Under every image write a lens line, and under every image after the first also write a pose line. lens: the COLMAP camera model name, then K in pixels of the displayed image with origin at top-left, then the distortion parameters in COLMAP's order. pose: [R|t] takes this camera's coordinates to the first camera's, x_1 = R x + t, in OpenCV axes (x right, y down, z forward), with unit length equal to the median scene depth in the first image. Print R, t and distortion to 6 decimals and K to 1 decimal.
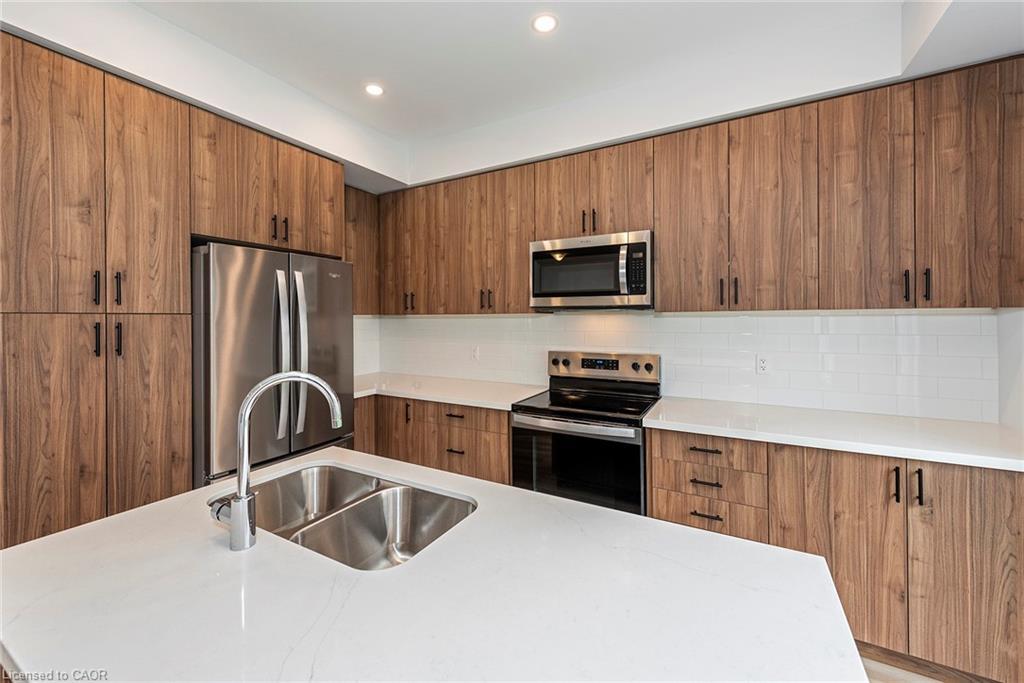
lens RADIAL K [[397.2, 0, 531.8], [0, 397.2, 317.3], [0, 0, 1]] dist [0.010733, -0.003142]
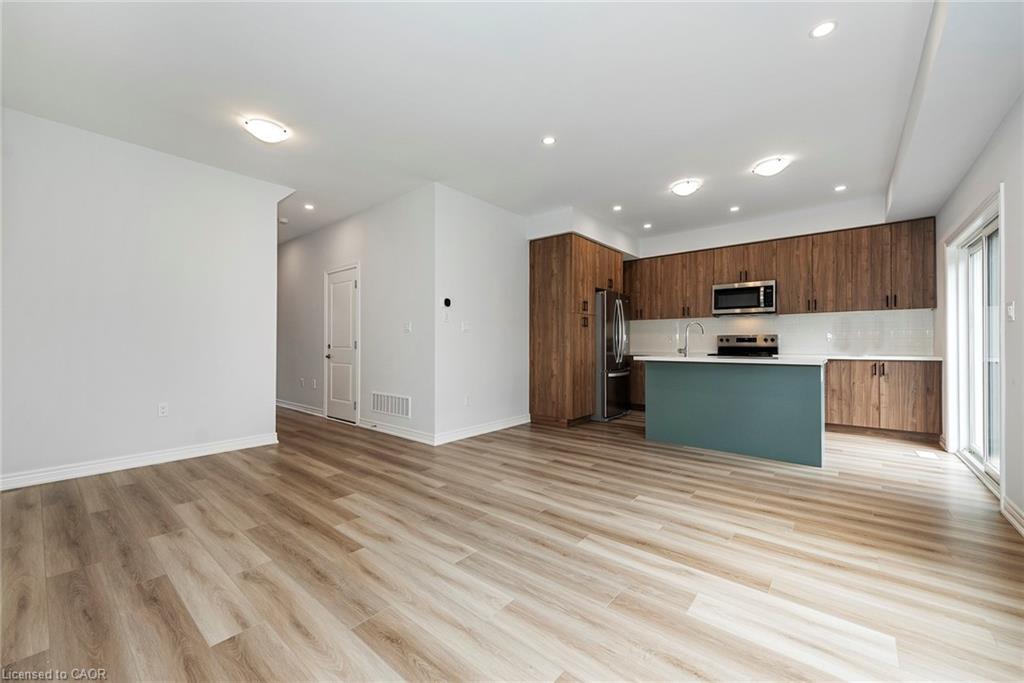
lens RADIAL K [[397.2, 0, 513.4], [0, 397.2, 343.0], [0, 0, 1]] dist [0.010733, -0.003142]
pose [[0.979680, 0.007477, -0.200425, -0.760227], [-0.008199, 0.999963, -0.002773, 0.177687], [0.200397, 0.004360, 0.979705, -1.661939]]
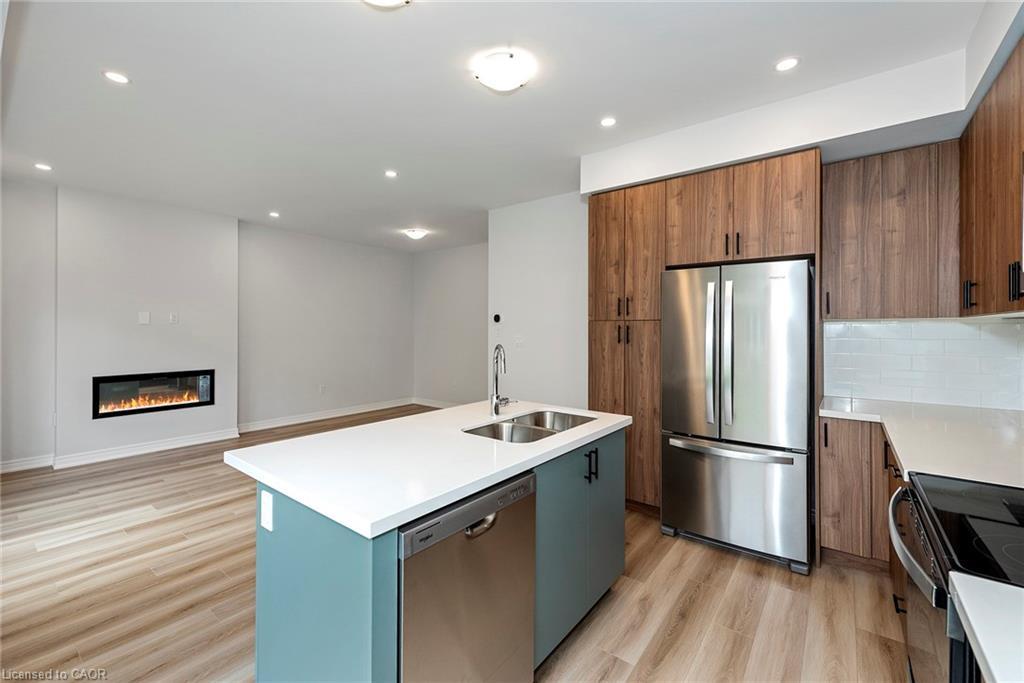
lens RADIAL K [[420.1, 0, 526.4], [0, 420.1, 329.0], [0, 0, 1]] dist [-0.000161, -0.000238]
pose [[-0.139853, 0.003249, -0.990167, 0.702707], [0.001948, 0.999994, 0.003006, 0.017294], [0.990170, -0.001508, -0.139858, 0.639982]]
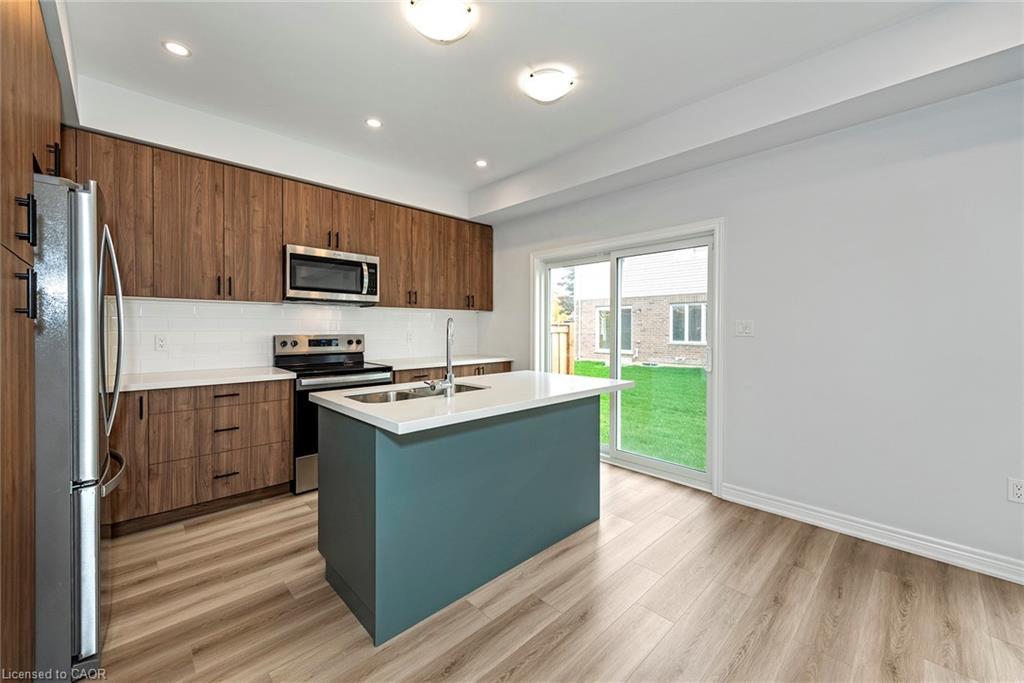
lens RADIAL K [[397.2, 0, 512.3], [0, 397.2, 332.3], [0, 0, 1]] dist [0.010733, -0.003142]
pose [[0.314819, 0.000974, 0.949151, -1.096777], [-0.001505, 0.999999, -0.000527, 0.094136], [-0.949150, -0.001262, 0.314821, -0.050821]]
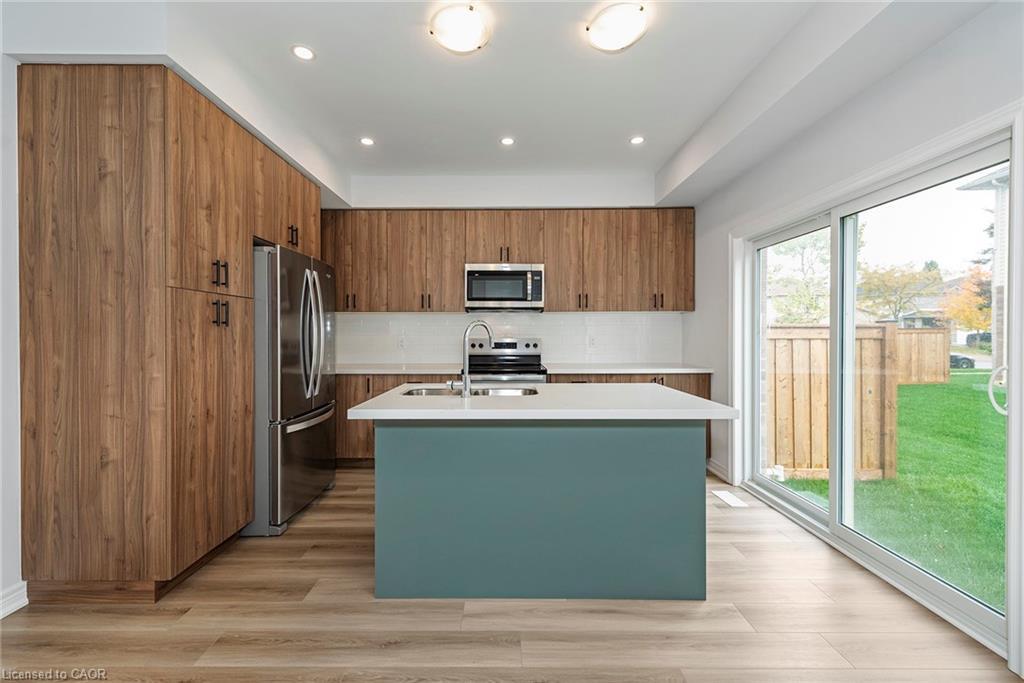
lens RADIAL K [[405.6, 0, 504.6], [0, 405.6, 338.0], [0, 0, 1]] dist [0.009075, -0.001679]
pose [[0.885936, 0.003814, 0.463791, -0.667008], [-0.005048, 0.999986, 0.001418, 0.099547], [-0.463779, -0.003597, 0.885944, -0.478532]]
